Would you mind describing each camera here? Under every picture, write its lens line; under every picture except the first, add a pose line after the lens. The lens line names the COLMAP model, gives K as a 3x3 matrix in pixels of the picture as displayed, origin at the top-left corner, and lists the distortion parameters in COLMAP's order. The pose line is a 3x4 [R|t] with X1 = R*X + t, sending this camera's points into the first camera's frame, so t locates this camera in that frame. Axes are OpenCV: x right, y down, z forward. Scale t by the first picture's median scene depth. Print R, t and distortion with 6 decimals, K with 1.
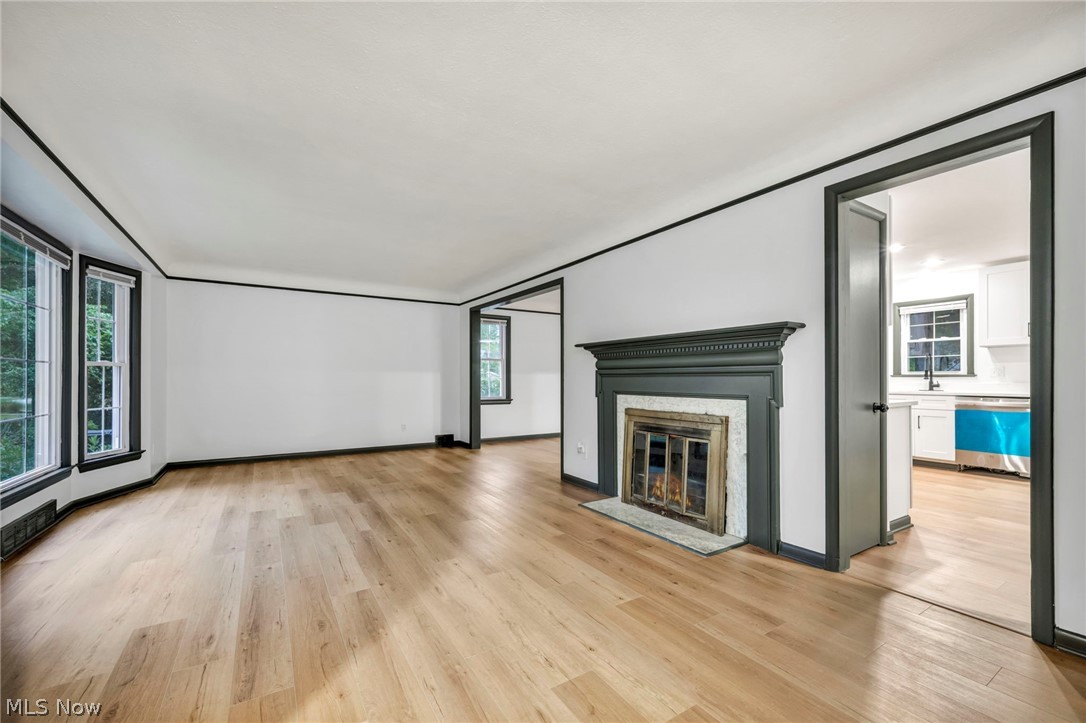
lens RADIAL K [[443.4, 0, 549.2], [0, 443.4, 383.5], [0, 0, 1]] dist [-0.002277, -0.000408]
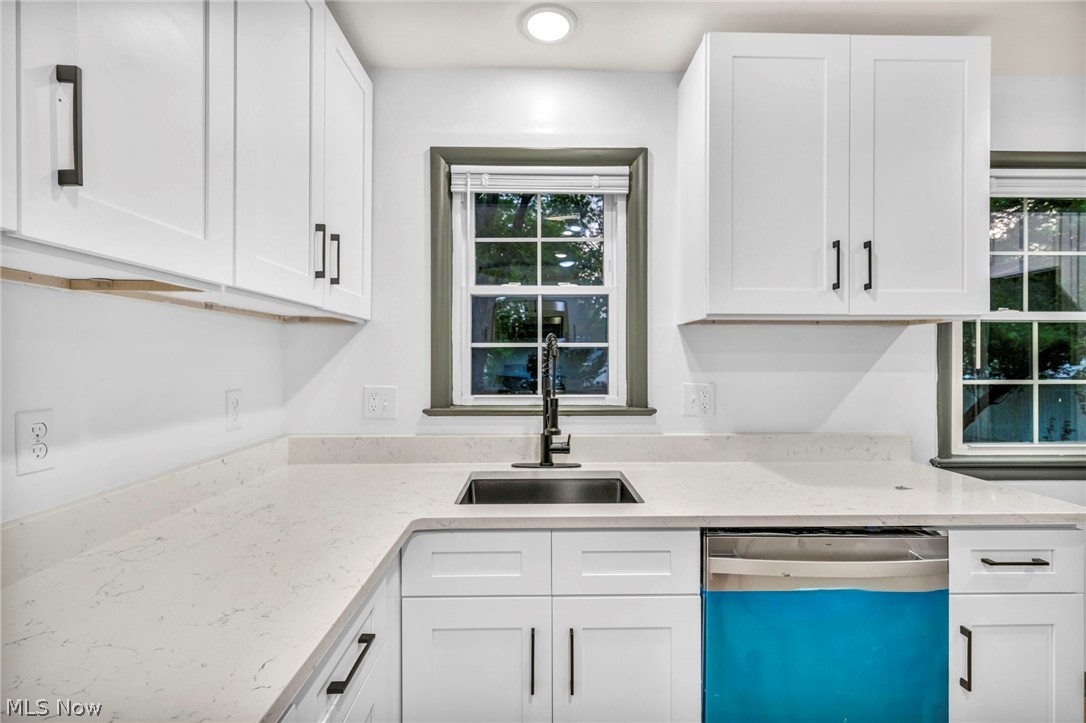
lens RADIAL K [[531.0, 0, 543.0], [0, 531.0, 361.5], [0, 0, 1]] dist [-0.001527, -0.000082]
pose [[0.556658, 0.028930, 0.830238, 0.607372], [0.006404, 0.999214, -0.039112, -0.038414], [-0.830717, 0.027089, 0.556036, 0.849679]]
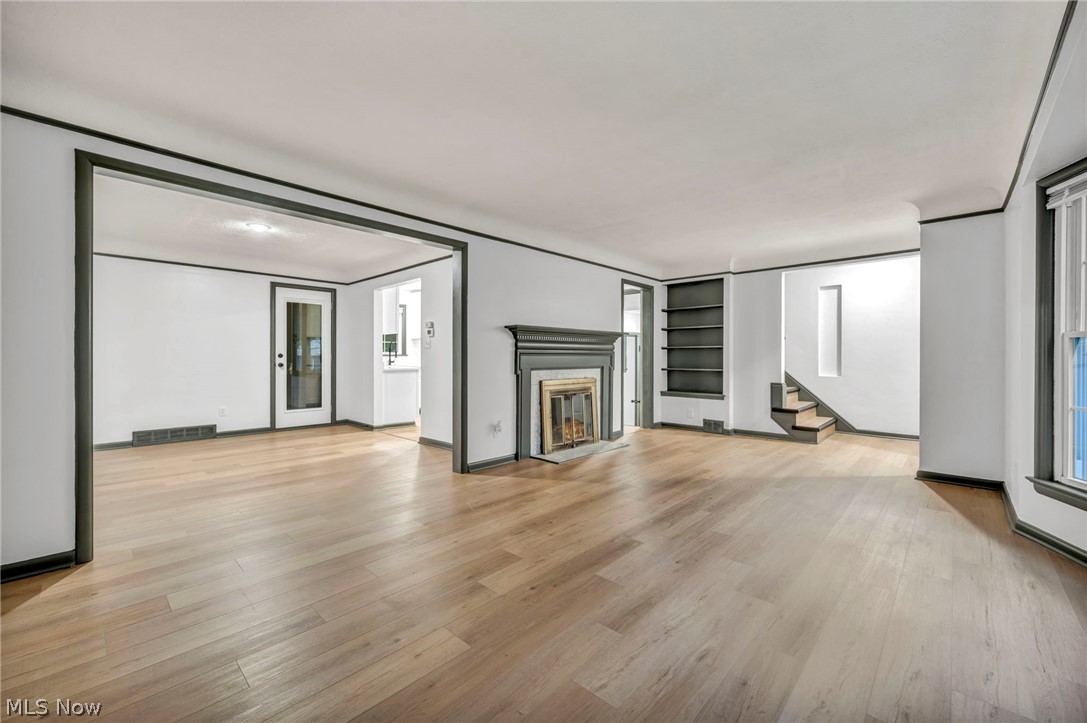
lens RADIAL K [[440.4, 0, 543.5], [0, 440.4, 361.5], [0, 0, 1]] dist [0.000066, -0.000007]
pose [[-0.240375, -0.010265, 0.970626, -0.722669], [0.011618, 0.999842, 0.013451, -0.011059], [-0.970611, 0.014510, -0.240217, 0.896491]]
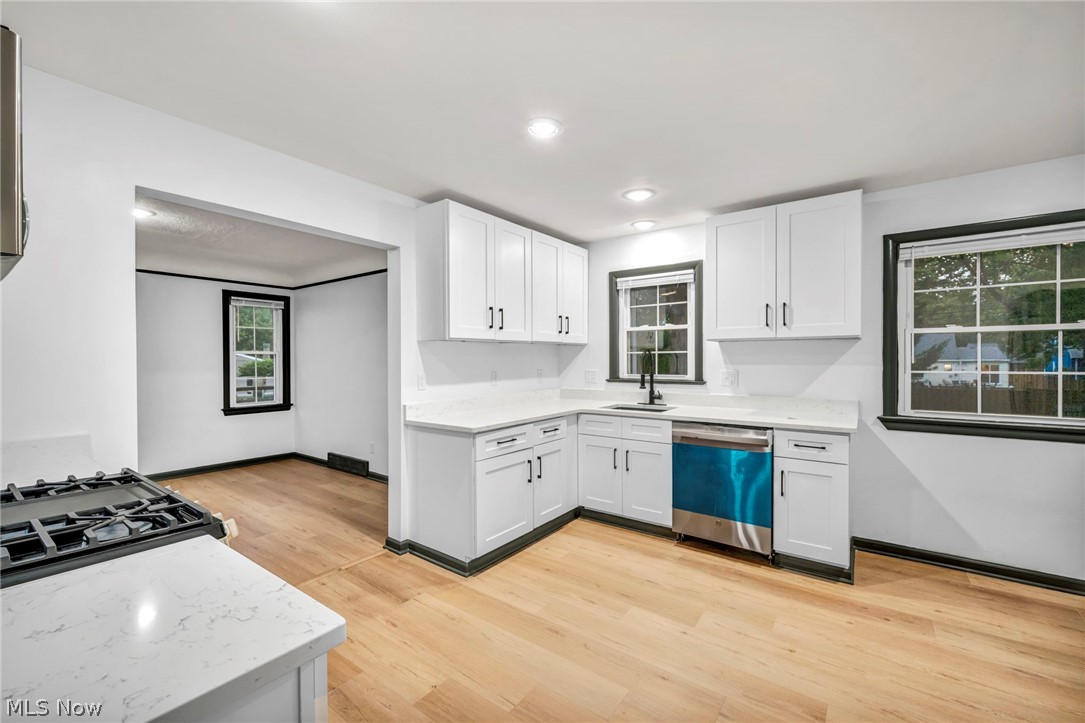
lens RADIAL K [[439.6, 0, 542.5], [0, 439.6, 361.5], [0, 0, 1]] dist [0.000066, -0.000007]
pose [[0.932297, 0.025054, 0.360824, 0.495718], [-0.015072, 0.999423, -0.030453, -0.026029], [-0.361379, 0.022952, 0.932137, 0.469052]]
